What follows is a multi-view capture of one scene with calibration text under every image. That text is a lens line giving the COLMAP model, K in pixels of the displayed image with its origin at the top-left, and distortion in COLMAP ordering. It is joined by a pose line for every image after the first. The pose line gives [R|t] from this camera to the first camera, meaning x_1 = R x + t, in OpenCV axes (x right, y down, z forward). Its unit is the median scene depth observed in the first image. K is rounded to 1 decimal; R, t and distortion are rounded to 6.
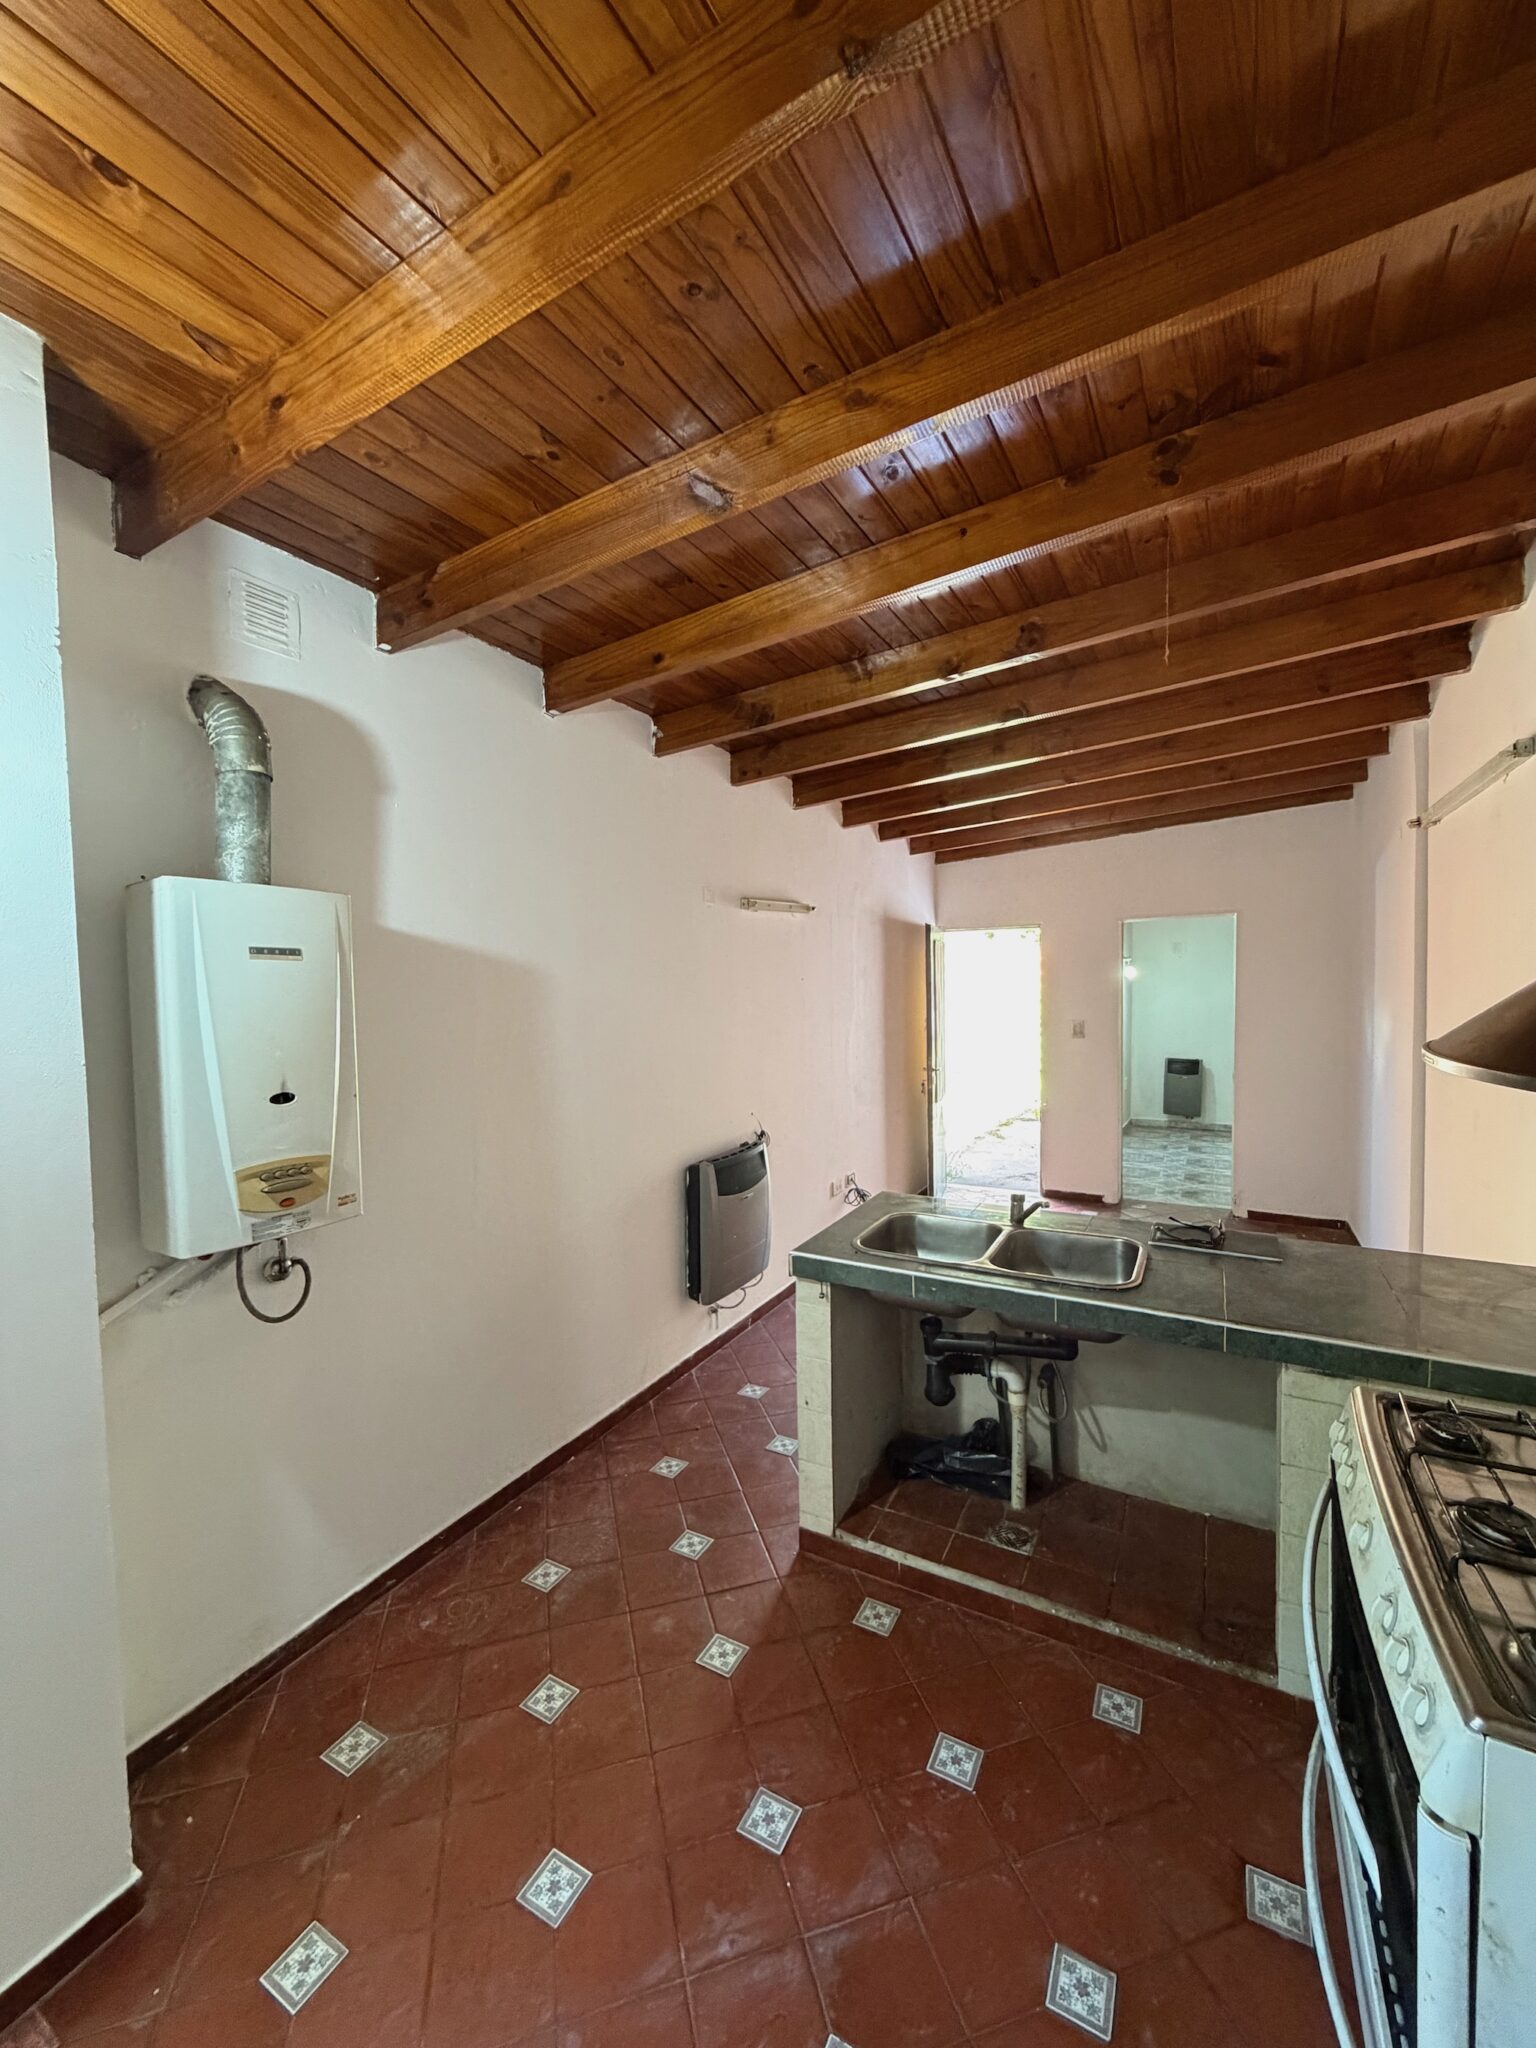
lens RADIAL K [[819.2, 0, 768.9], [0, 819.2, 1022.1], [0, 0, 1]] dist [0.000195, -0.000064]
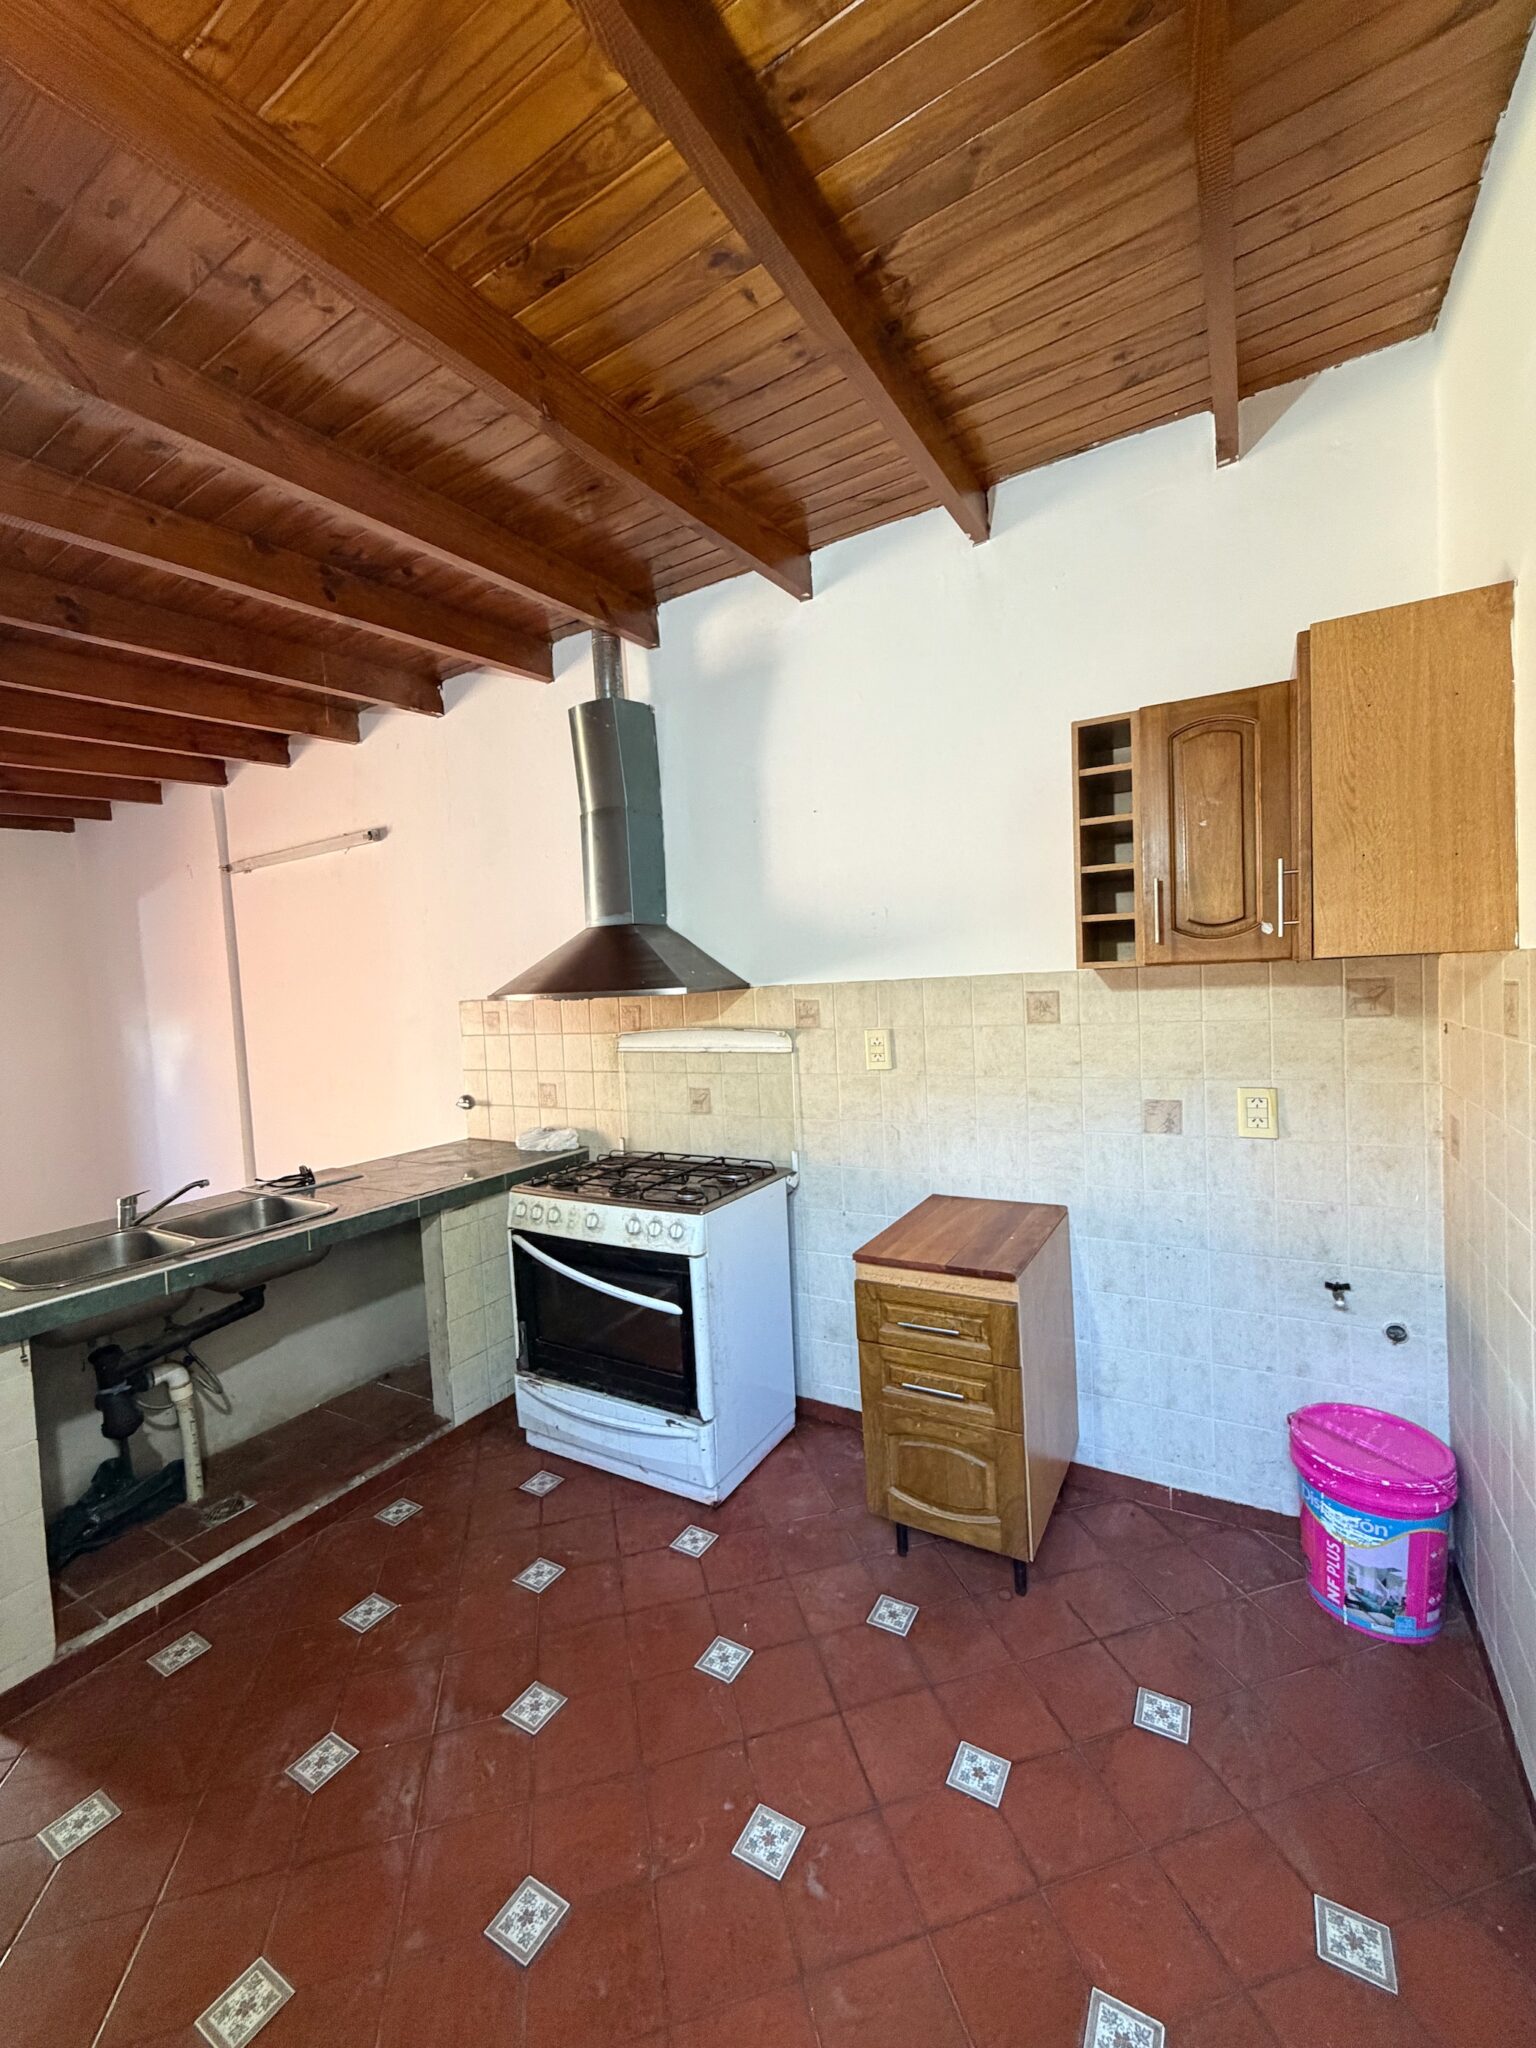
lens RADIAL K [[819.2, 0, 771.0], [0, 819.2, 1031.1], [0, 0, 1]] dist [0.000195, -0.000064]
pose [[0.025890, -0.036596, 0.998995, -0.717212], [0.097859, 0.994623, 0.033900, 0.067663], [-0.994863, 0.096883, 0.029332, 0.242809]]
